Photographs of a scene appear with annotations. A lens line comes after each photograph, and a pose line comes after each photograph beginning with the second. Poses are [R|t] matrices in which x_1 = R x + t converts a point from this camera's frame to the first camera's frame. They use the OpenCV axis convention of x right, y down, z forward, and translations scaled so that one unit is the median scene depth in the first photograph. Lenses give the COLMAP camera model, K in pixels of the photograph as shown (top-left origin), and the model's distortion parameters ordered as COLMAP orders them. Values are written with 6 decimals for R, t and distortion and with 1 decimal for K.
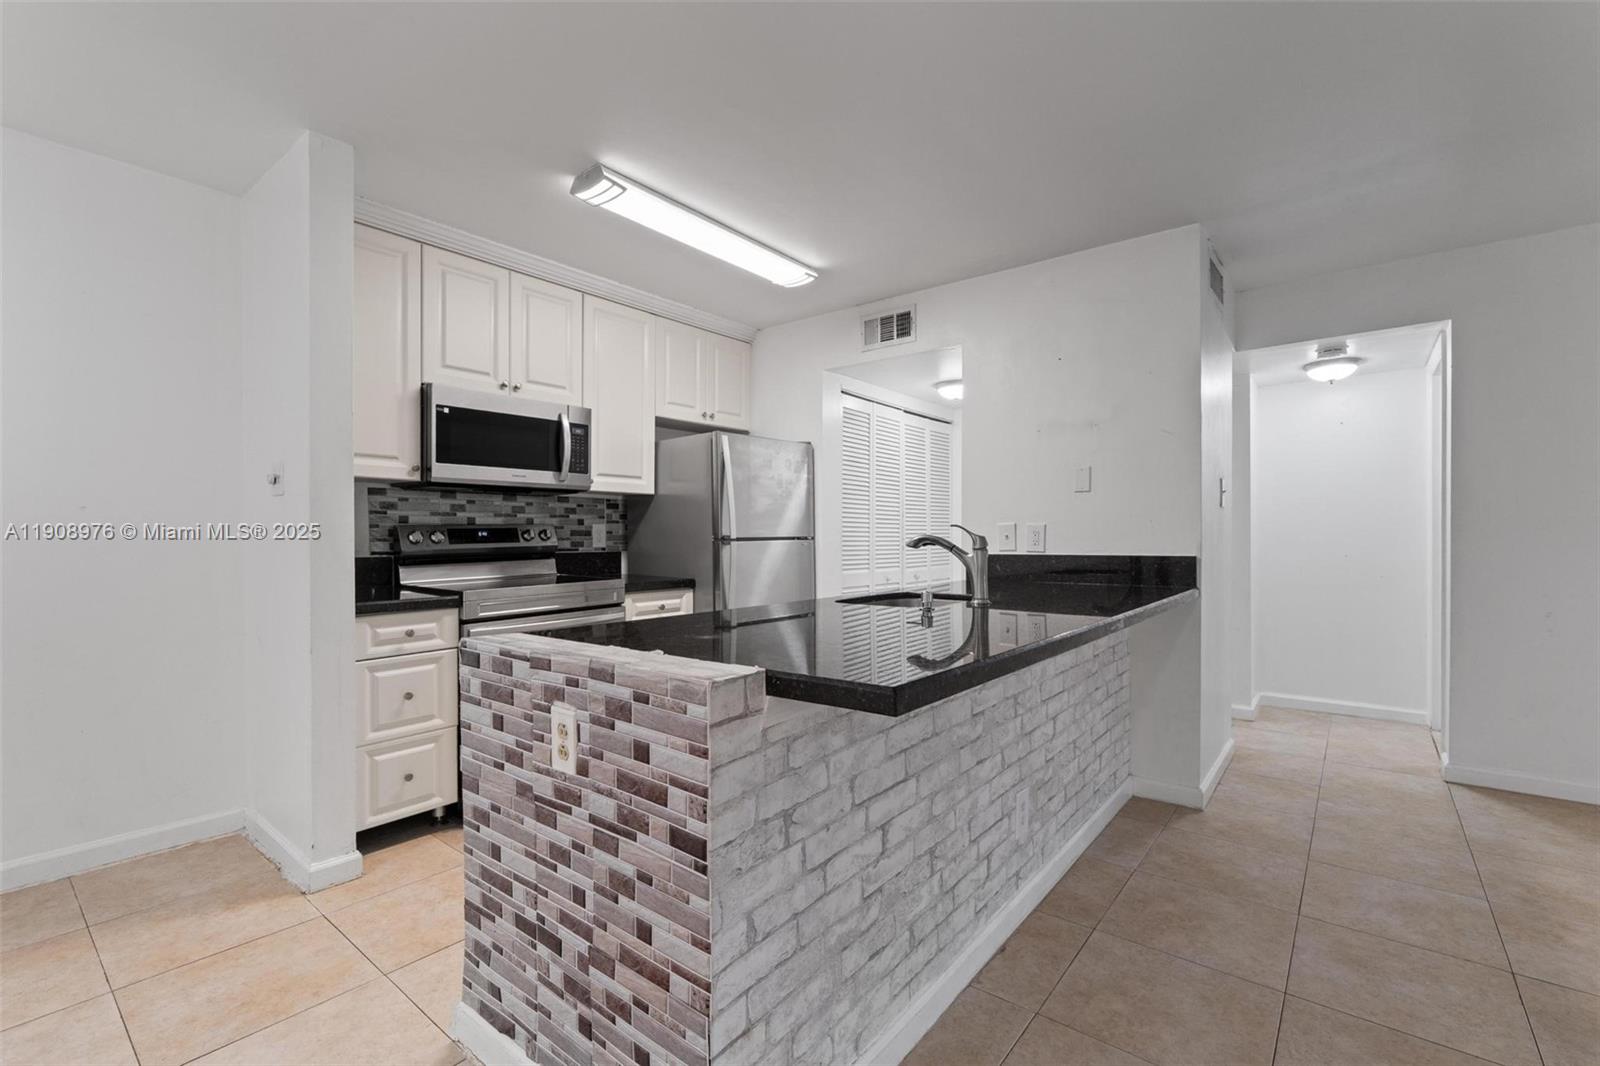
lens RADIAL K [[692.8, 0, 799.7], [0, 692.8, 537.5], [0, 0, 1]] dist [-0.003742, -0.000788]
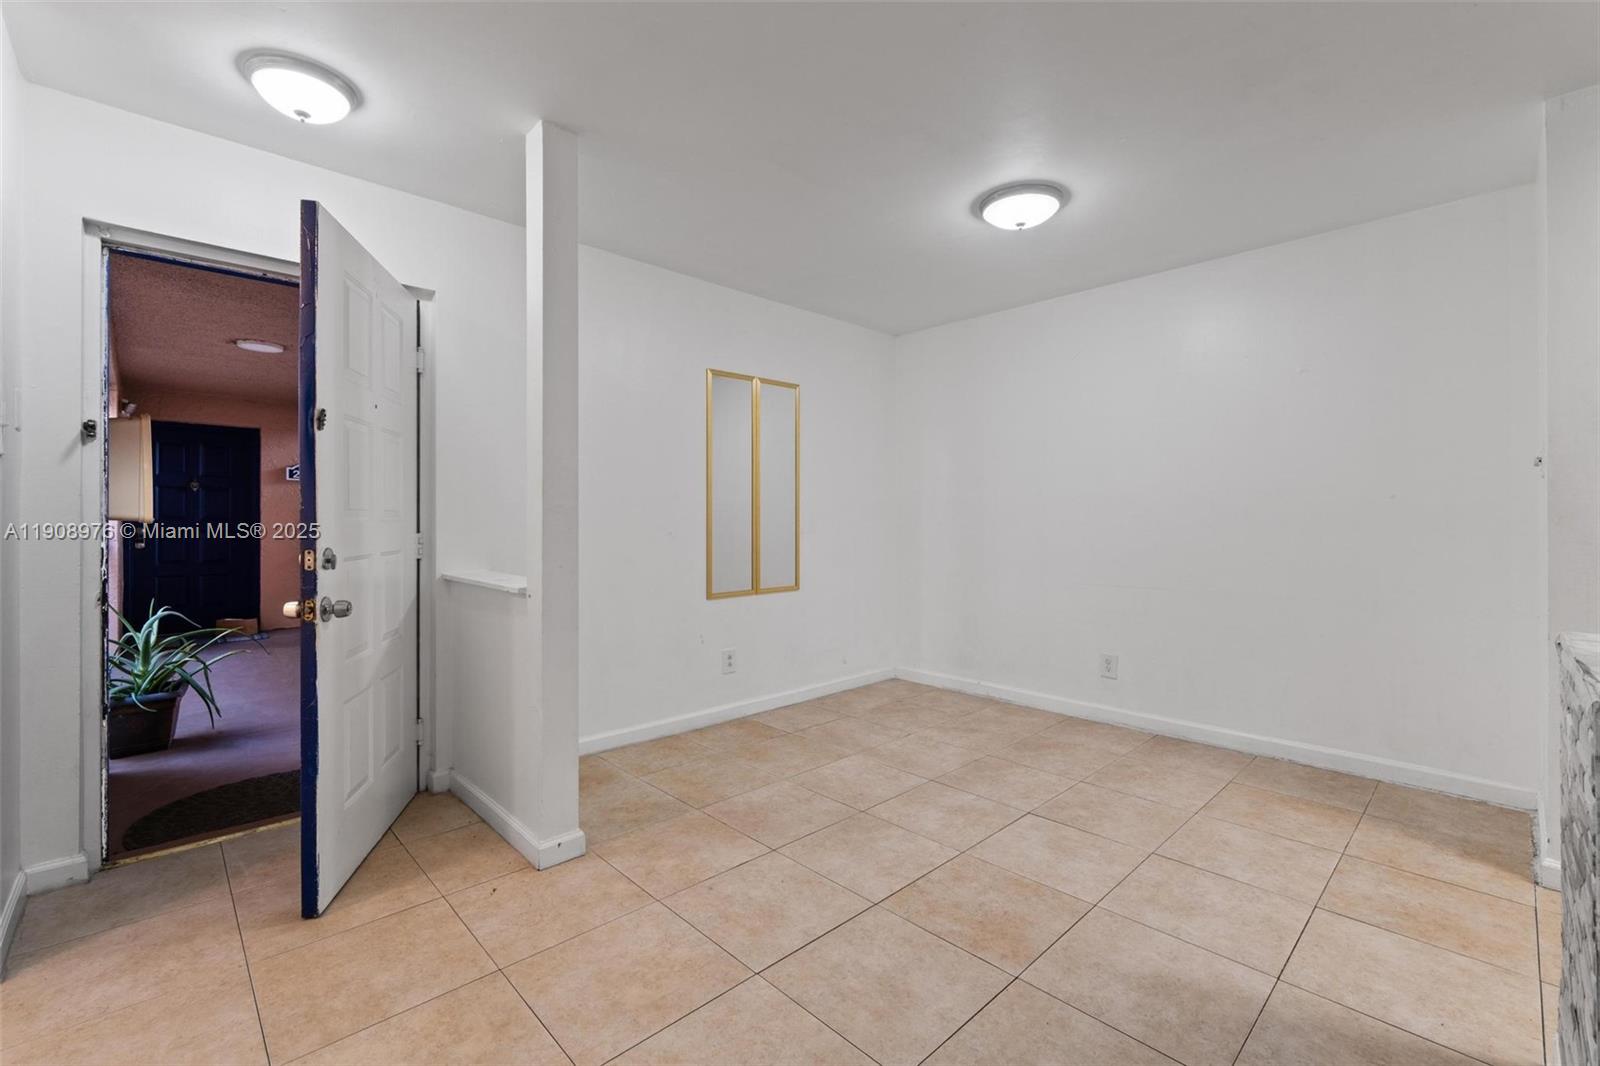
lens RADIAL K [[687.4, 0, 814.1], [0, 687.4, 513.1], [0, 0, 1]] dist [-0.004141, -0.000448]
pose [[-0.118248, -0.006746, -0.992961, 0.281297], [-0.003284, 0.999974, -0.006403, 0.000583], [0.992979, 0.002504, -0.118267, 0.074513]]
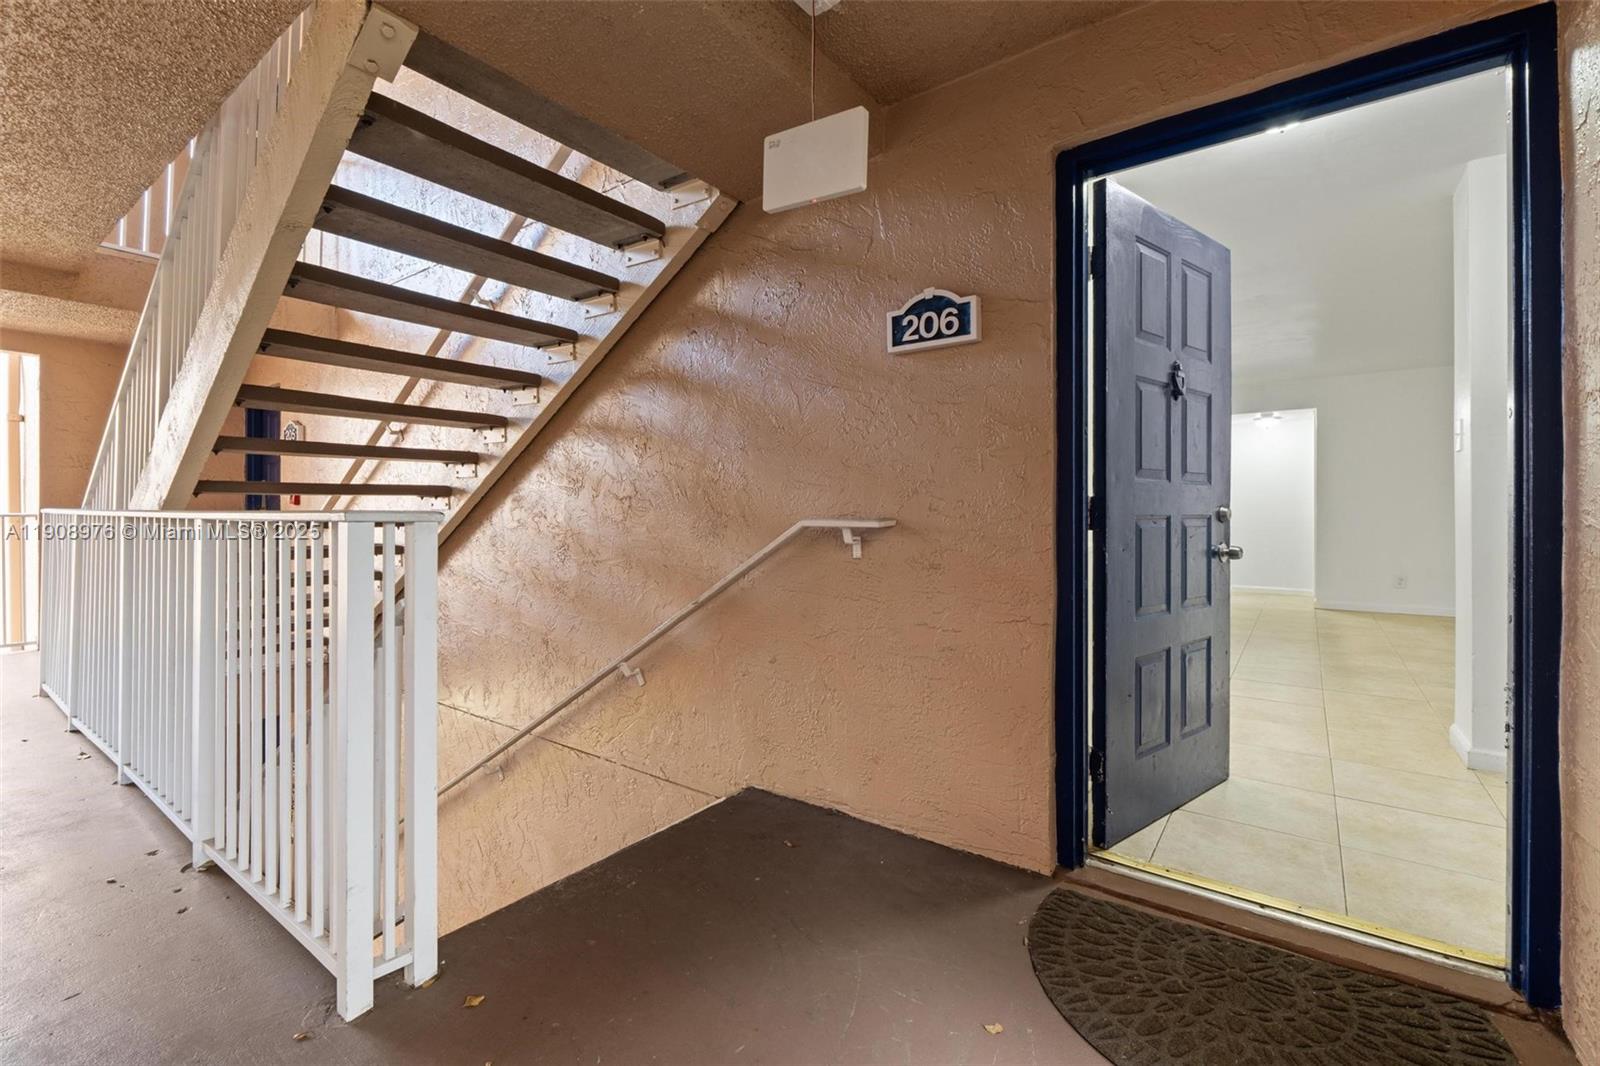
lens RADIAL K [[678.9, 0, 806.6], [0, 678.9, 530.5], [0, 0, 1]] dist [-0.003537, -0.000264]
pose [[0.998599, -0.016145, 0.050402, -0.954941], [0.015117, 0.999671, 0.020719, 0.020950], [-0.050720, -0.019928, 0.998514, -1.286380]]
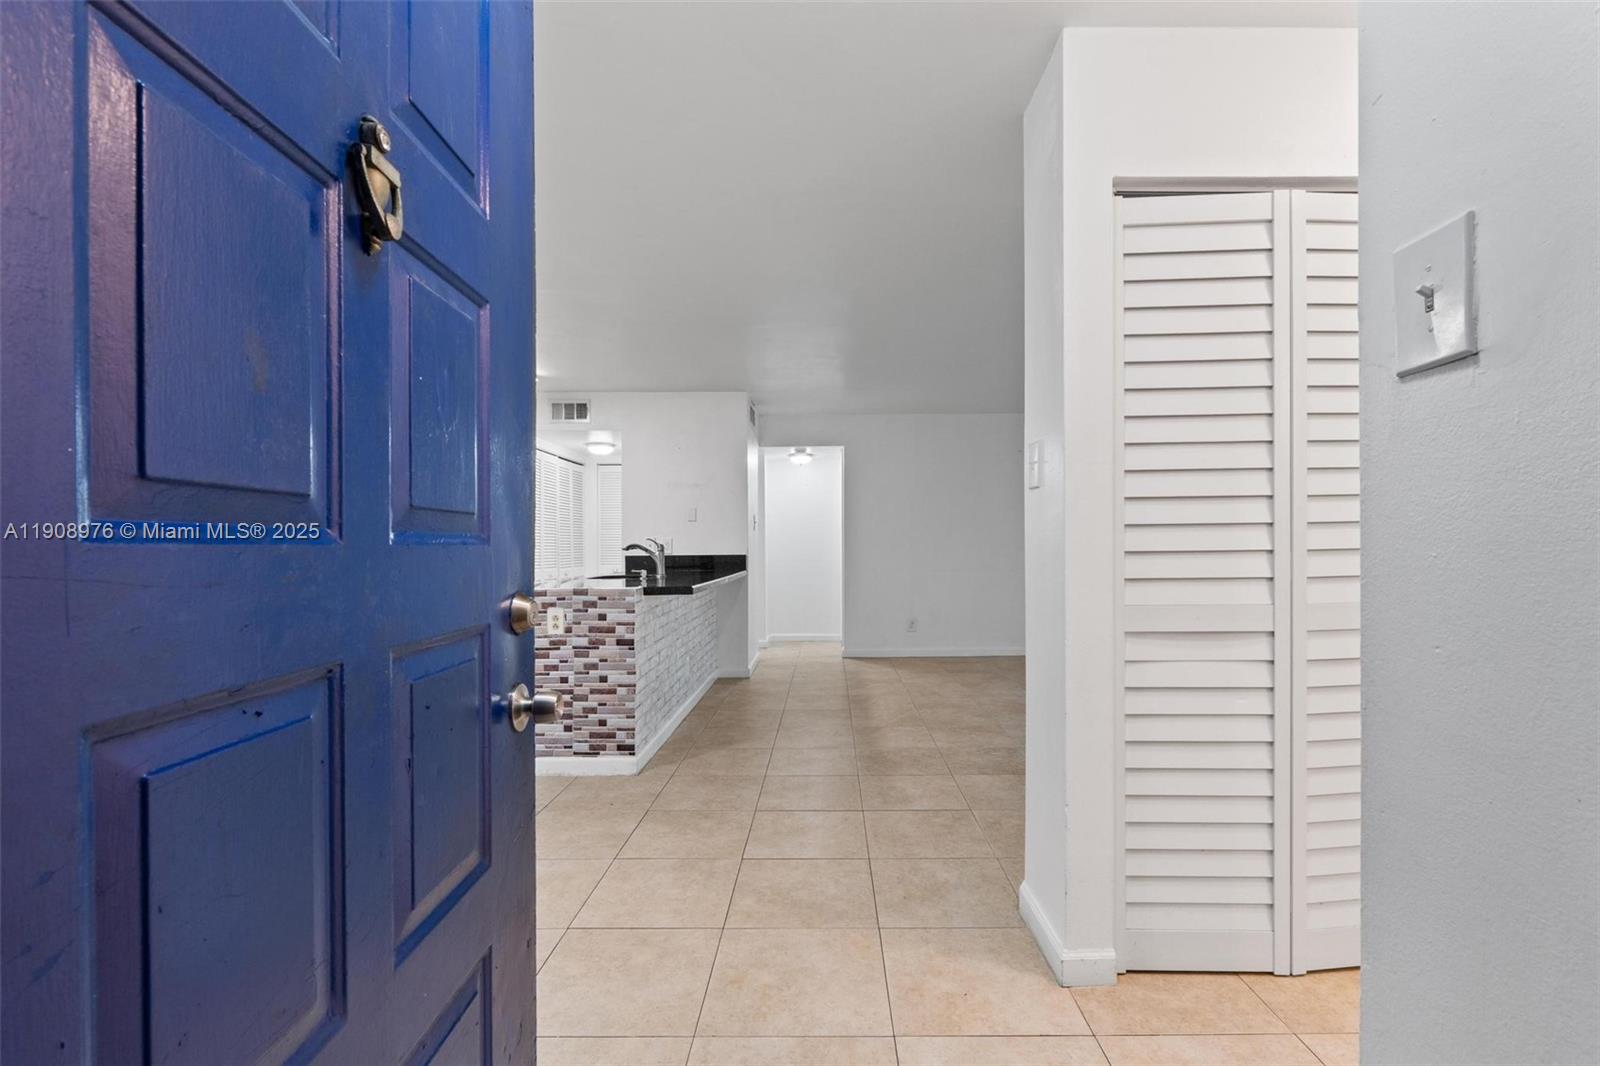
lens RADIAL K [[701.1, 0, 821.7], [0, 701.1, 551.2], [0, 0, 1]] dist [-0.000702, -0.000176]
pose [[0.781875, -0.004992, 0.623416, -0.544419], [0.003952, 0.999988, 0.003051, 0.010899], [-0.623423, 0.000078, 0.781885, -0.761309]]
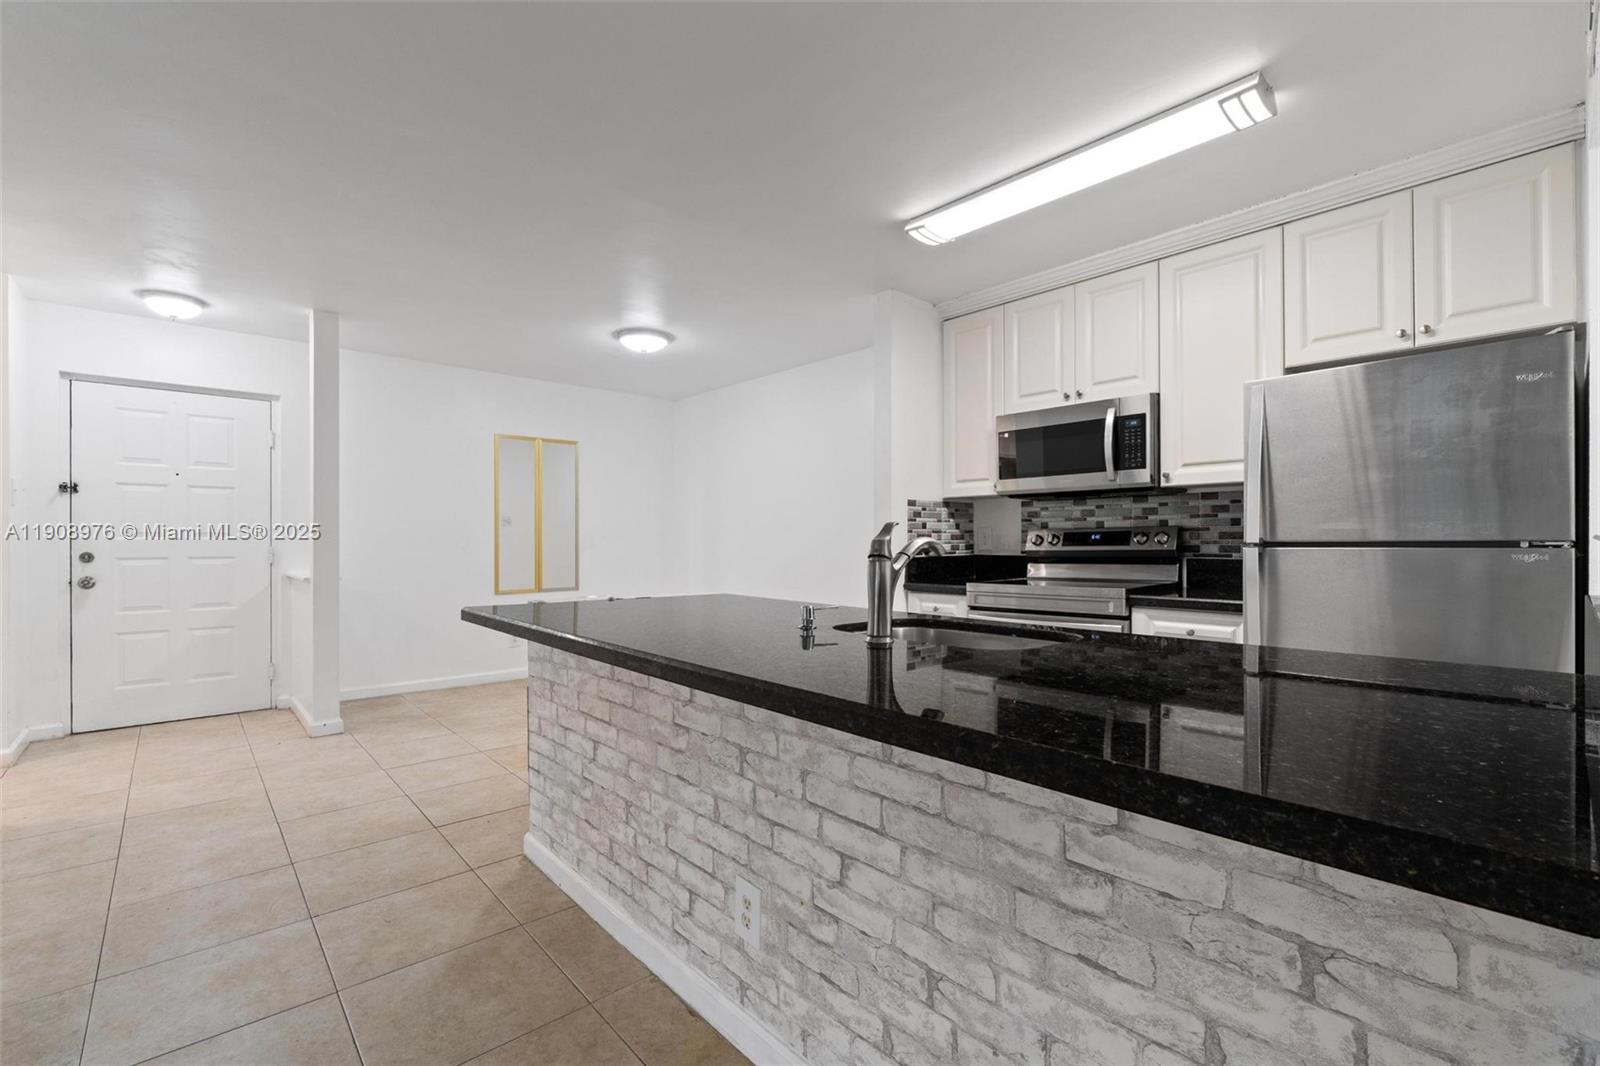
lens RADIAL K [[692.8, 0, 799.7], [0, 692.8, 537.5], [0, 0, 1]] dist [-0.003742, -0.000788]
pose [[-0.154146, -0.001212, -0.988047, 0.747542], [-0.004386, 0.999990, -0.000542, -0.002036], [0.988038, 0.004251, -0.154150, 0.835001]]
